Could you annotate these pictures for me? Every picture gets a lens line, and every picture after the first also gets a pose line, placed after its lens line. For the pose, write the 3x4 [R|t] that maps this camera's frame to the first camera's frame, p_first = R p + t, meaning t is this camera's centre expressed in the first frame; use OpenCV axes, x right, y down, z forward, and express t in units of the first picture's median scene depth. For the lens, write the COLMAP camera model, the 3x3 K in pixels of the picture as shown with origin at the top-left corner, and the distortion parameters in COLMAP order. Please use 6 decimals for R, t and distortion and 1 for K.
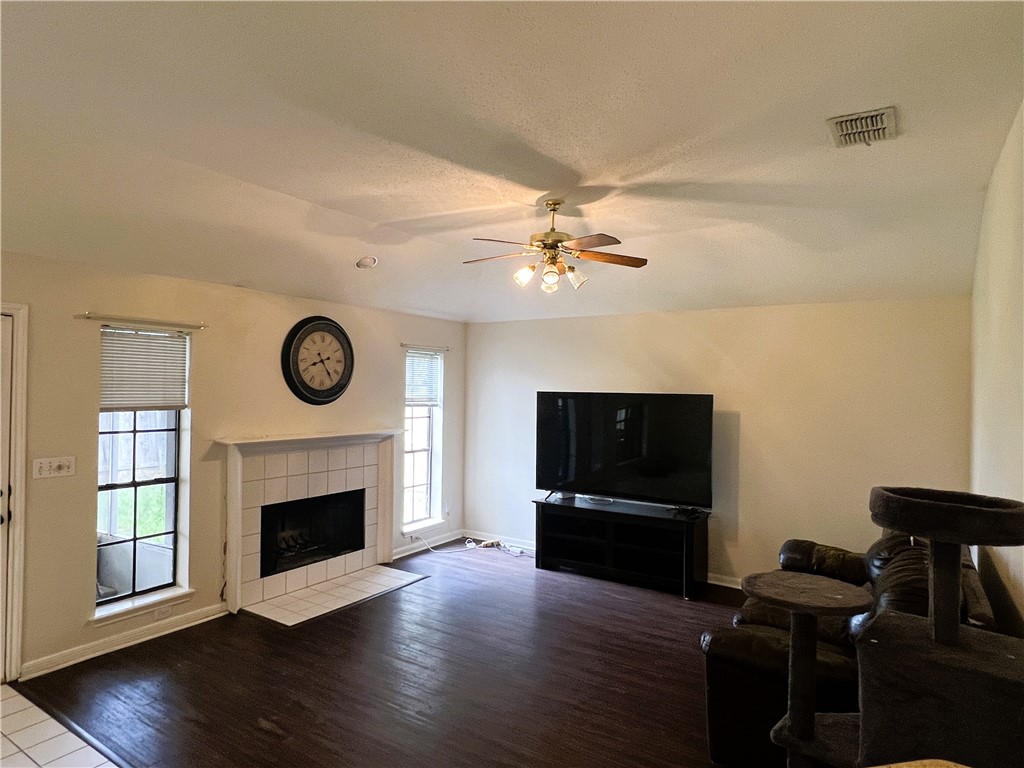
lens RADIAL K [[598.7, 0, 508.1], [0, 598.7, 385.0], [0, 0, 1]] dist [0.001853, -0.000964]
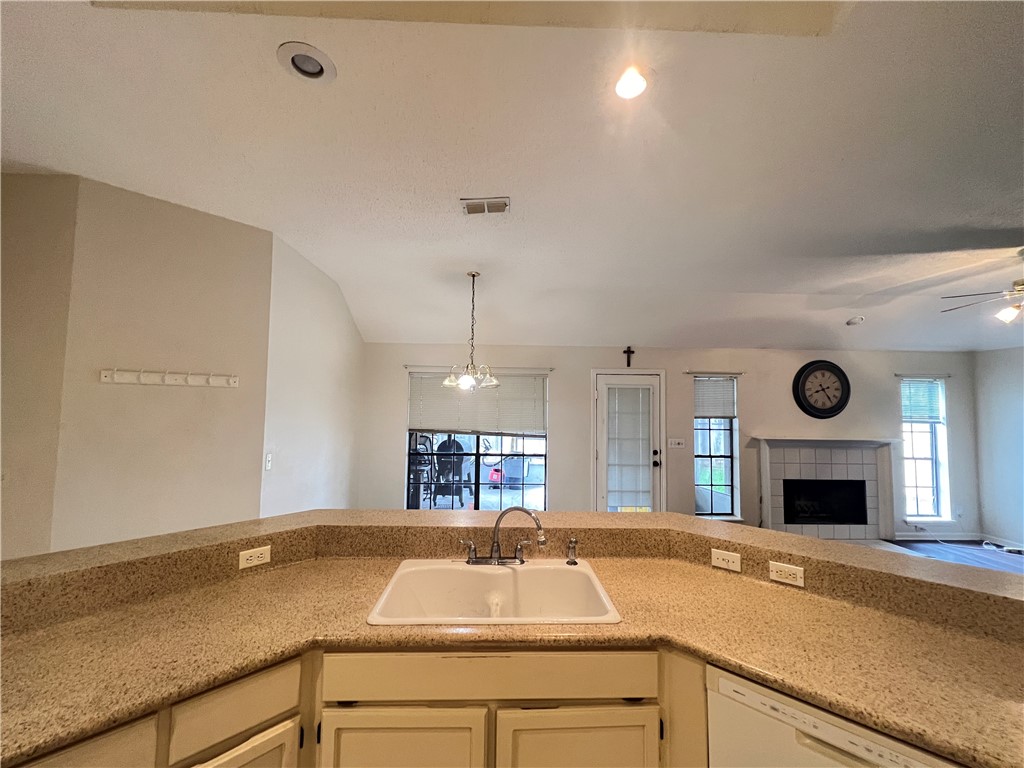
lens RADIAL K [[422.4, 0, 509.2], [0, 422.4, 382.9], [0, 0, 1]] dist [0.000925, 0.000274]
pose [[0.574497, -0.054545, -0.816687, 0.114176], [-0.000373, 0.997760, -0.066901, 0.015906], [0.818506, 0.038739, 0.573190, -0.281475]]
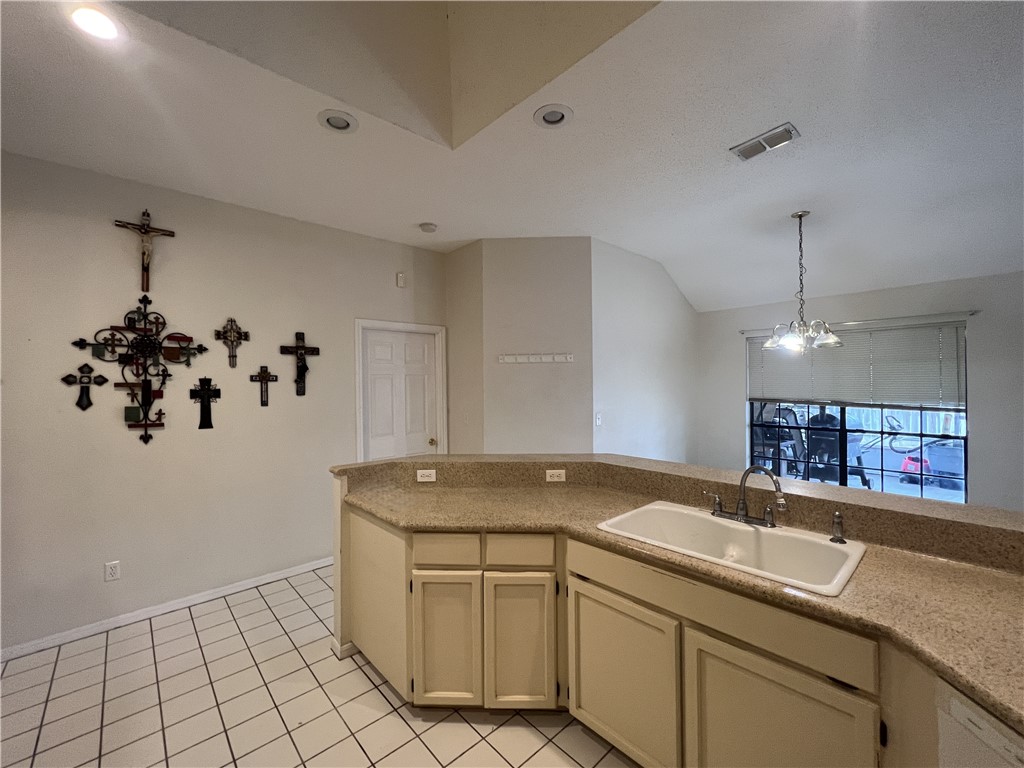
lens RADIAL K [[422.4, 0, 511.2], [0, 422.4, 381.6], [0, 0, 1]] dist [0.000925, 0.000274]
pose [[-0.241926, -0.013902, -0.970195, 0.207462], [0.013182, 0.999758, -0.017612, 0.032544], [0.970205, -0.017050, -0.241684, -0.171535]]
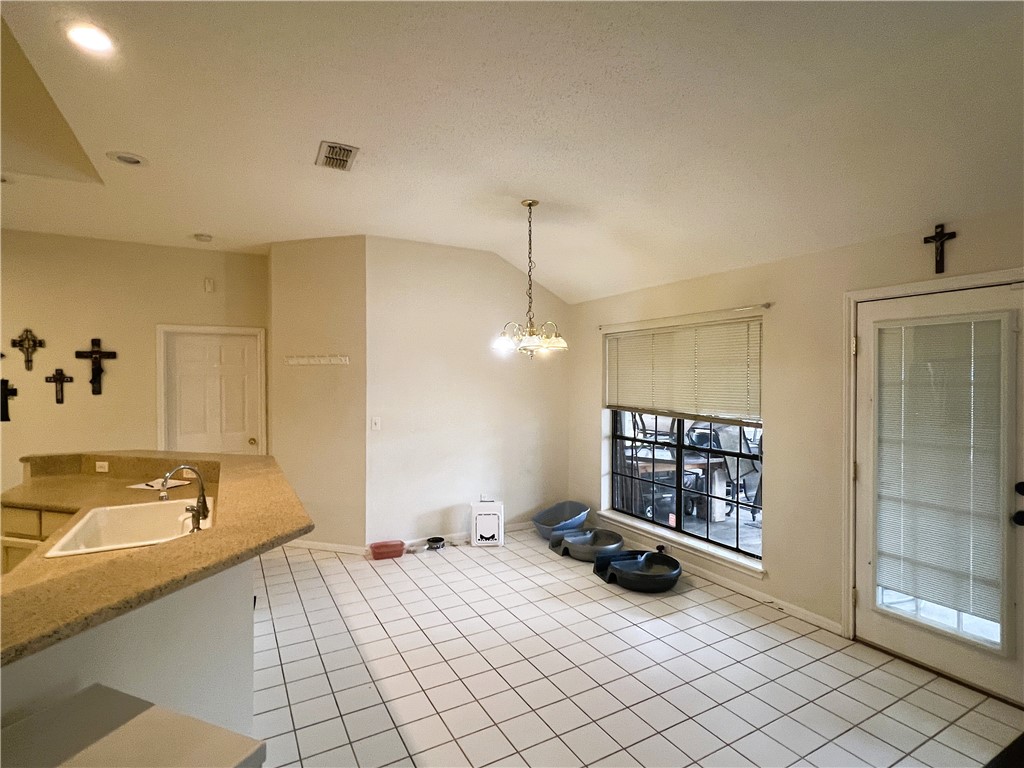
lens RADIAL K [[514.6, 0, 510.6], [0, 514.6, 383.4], [0, 0, 1]] dist [0.001107, -0.000643]
pose [[-0.461398, -0.006254, -0.887171, 0.106220], [0.000275, 0.999974, -0.007192, 0.024264], [0.887193, -0.003563, -0.461385, 0.476368]]
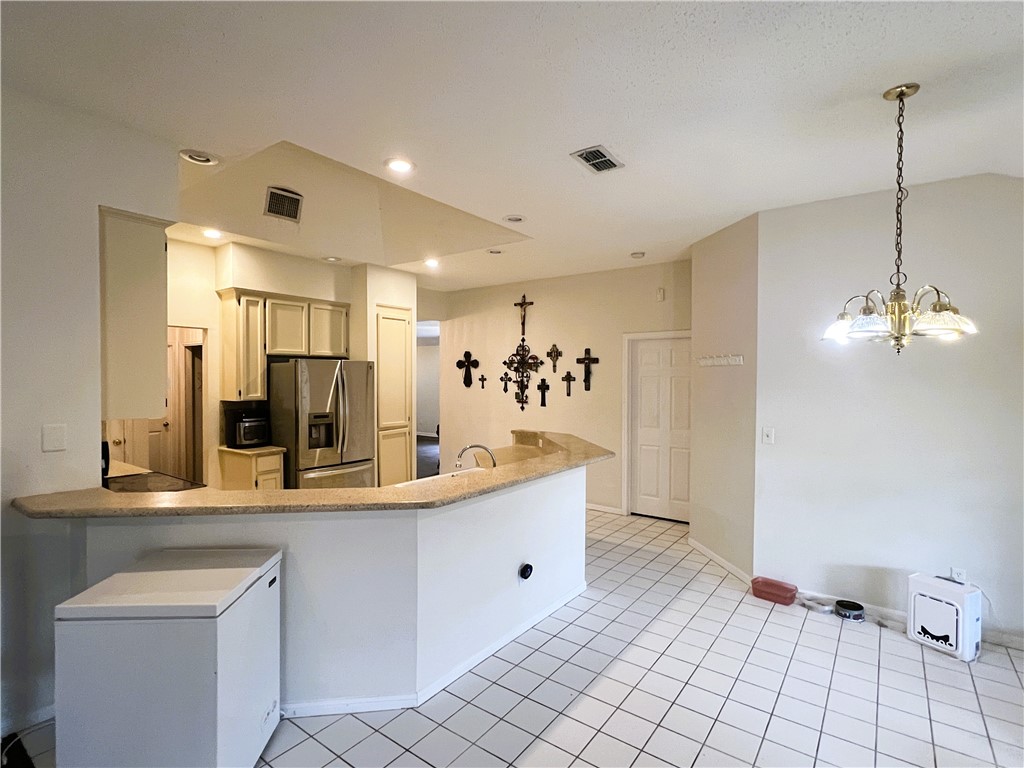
lens RADIAL K [[514.6, 0, 506.5], [0, 514.6, 383.4], [0, 0, 1]] dist [0.001107, -0.000643]
pose [[-0.998099, -0.020338, 0.058176, -0.279164], [-0.019844, 0.999762, 0.009047, 0.012338], [-0.058346, 0.007875, -0.998265, 0.636231]]
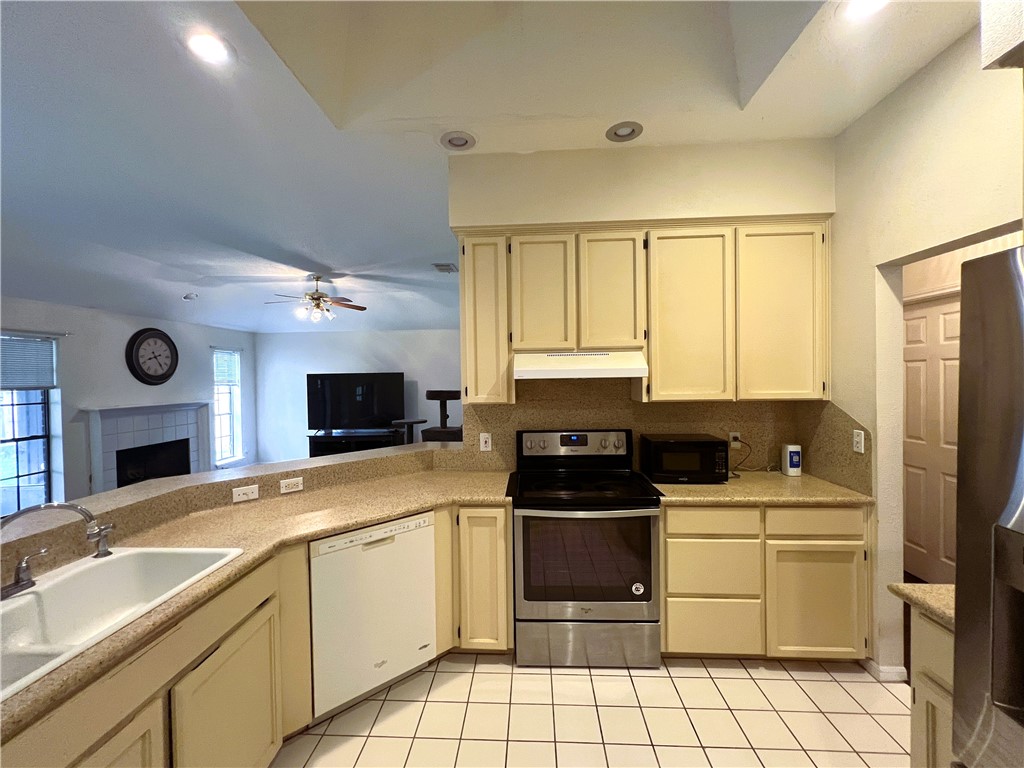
lens RADIAL K [[422.4, 0, 508.9], [0, 422.4, 382.6], [0, 0, 1]] dist [0.000925, 0.000274]
pose [[0.866743, -0.035810, 0.497468, -0.066303], [0.026142, 0.999310, 0.026387, 0.023142], [-0.498069, -0.009866, 0.867081, -0.439322]]
